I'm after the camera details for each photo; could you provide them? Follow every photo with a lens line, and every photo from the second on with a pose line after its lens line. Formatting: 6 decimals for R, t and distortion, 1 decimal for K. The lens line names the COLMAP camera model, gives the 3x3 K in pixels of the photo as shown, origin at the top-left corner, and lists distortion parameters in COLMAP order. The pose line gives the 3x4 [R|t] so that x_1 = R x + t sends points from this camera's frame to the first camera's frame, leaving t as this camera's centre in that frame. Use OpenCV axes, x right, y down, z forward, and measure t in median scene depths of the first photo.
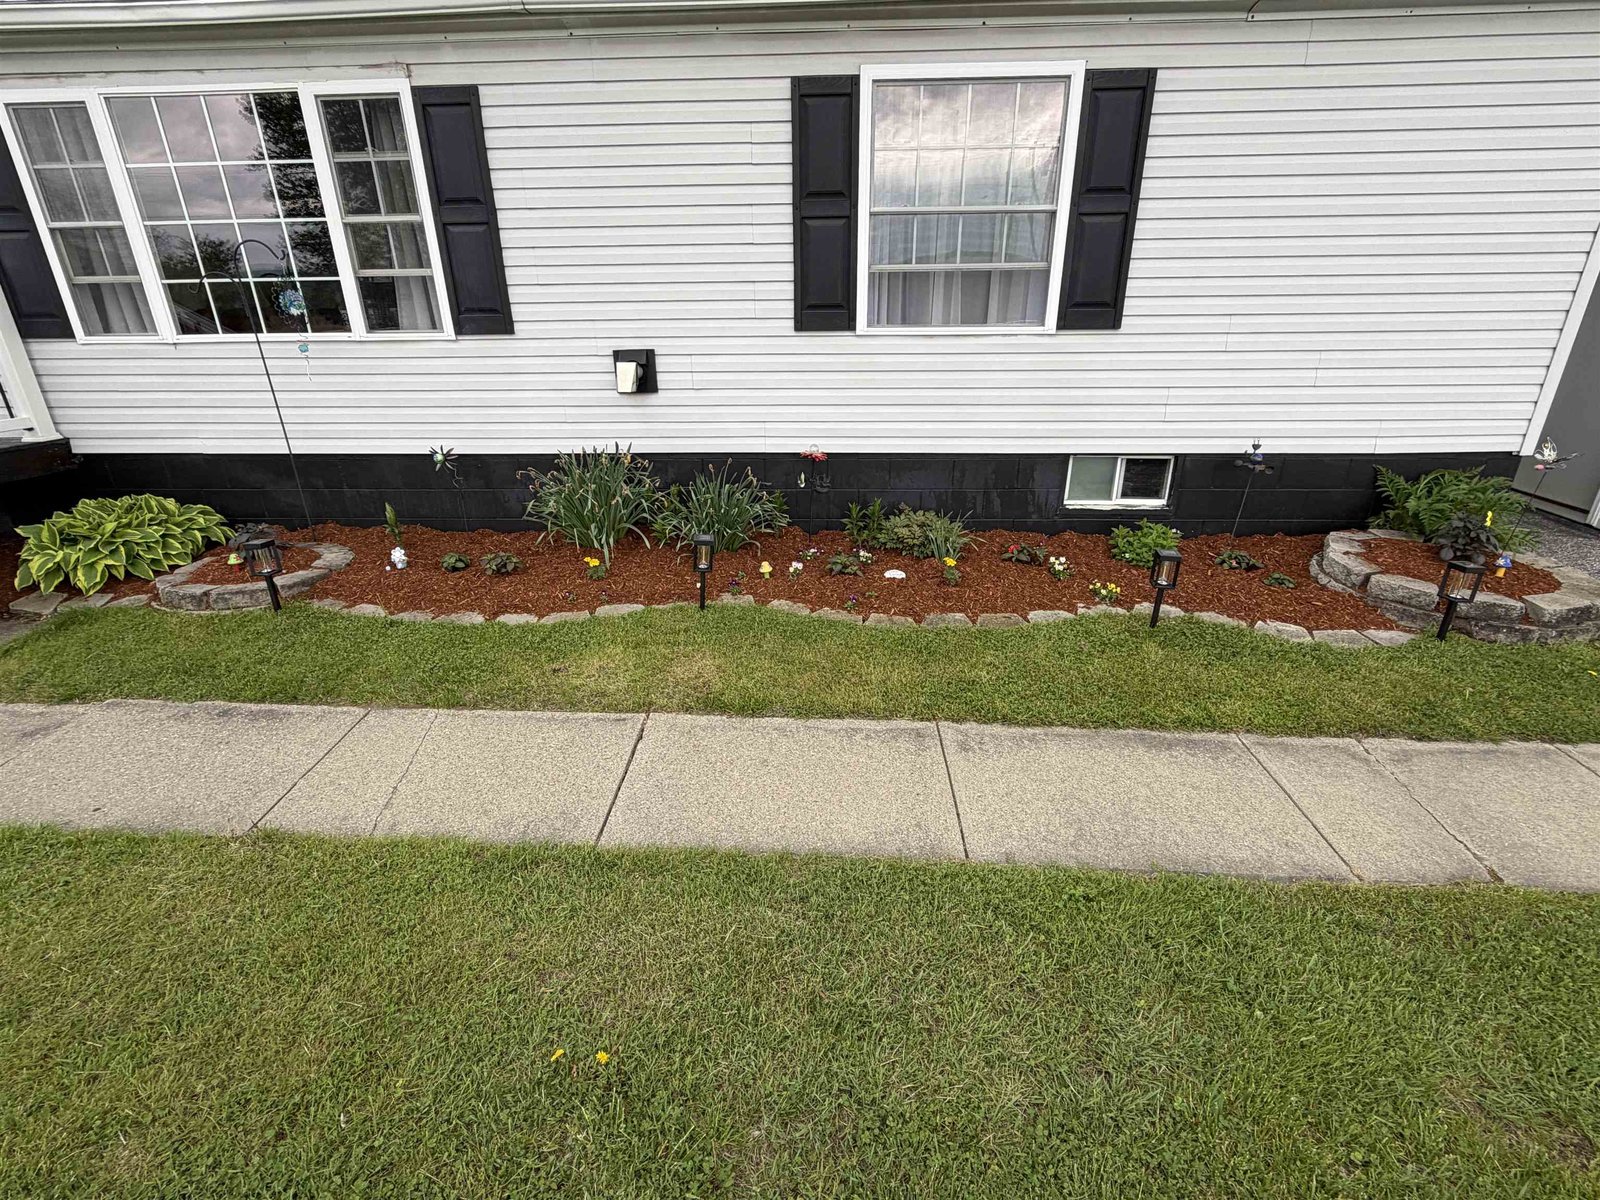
lens RADIAL K [[766.1, 0, 800.0], [0, 766.1, 600.0], [0, 0, 1]] dist [0.001023, -0.000877]
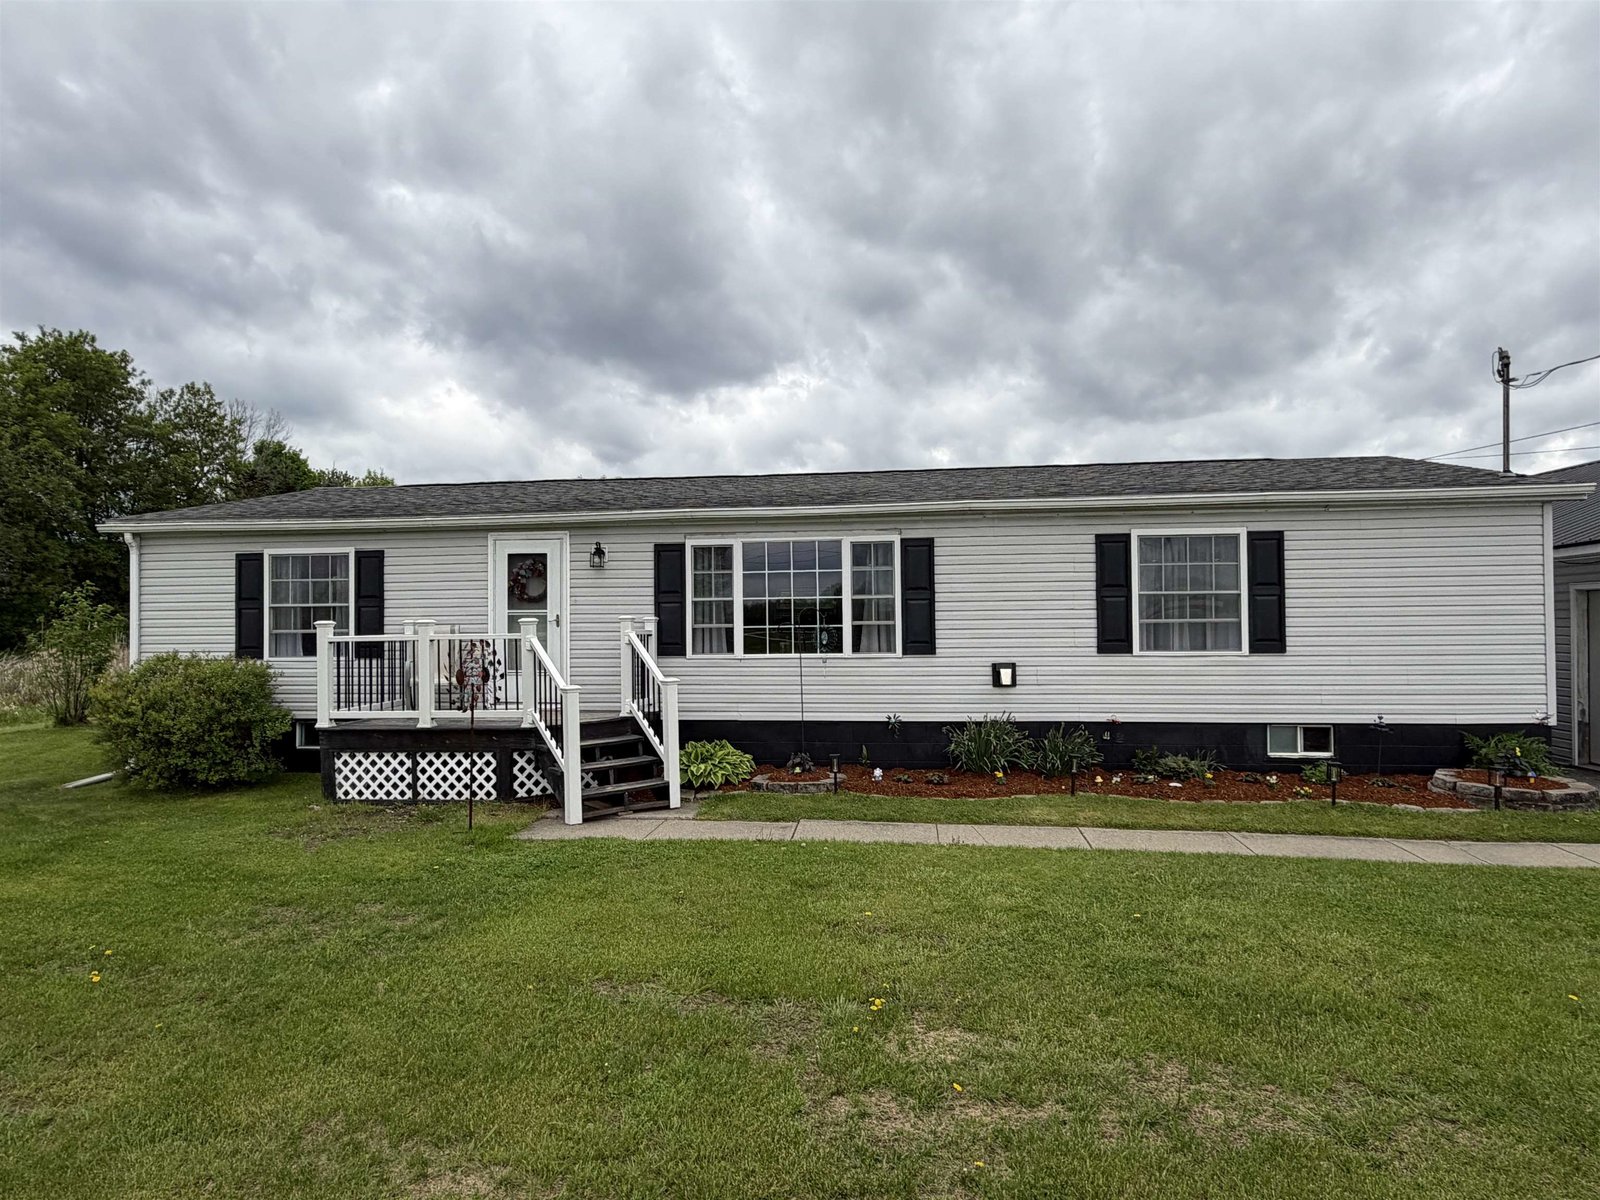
lens RADIAL K [[976.7, 0, 773.4], [0, 976.7, 605.7], [0, 0, 1]] dist [-0.005992, 0.001270]
pose [[0.995497, -0.000564, -0.094793, -0.545711], [-0.036523, 0.920500, -0.389031, 0.463549], [0.087477, 0.390741, 0.916335, -1.205855]]
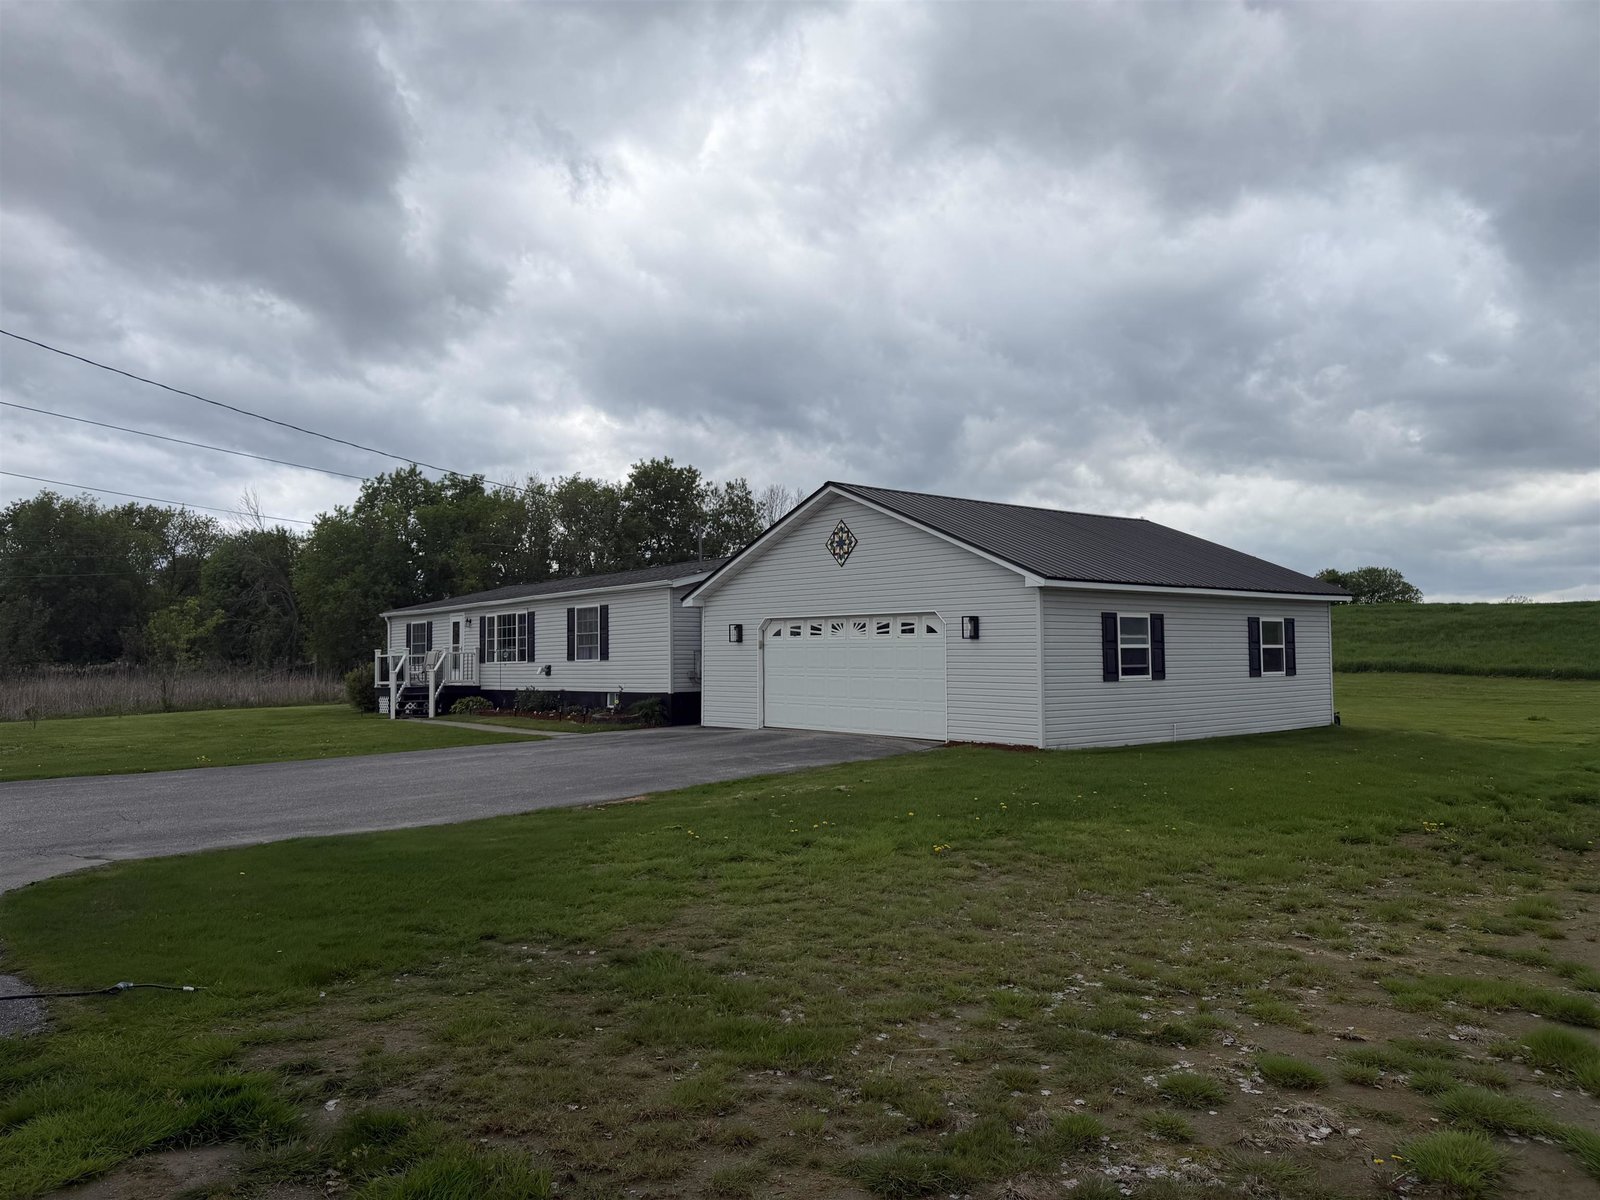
lens RADIAL K [[1112.2, 0, 800.0], [0, 1112.2, 600.0], [0, 0, 1]] dist [0.001401, 0.000054]
pose [[0.678351, -0.041229, -0.733580, 5.171085], [-0.267861, 0.915833, -0.299167, 0.782754], [0.684171, 0.399438, 0.610213, -1.874744]]
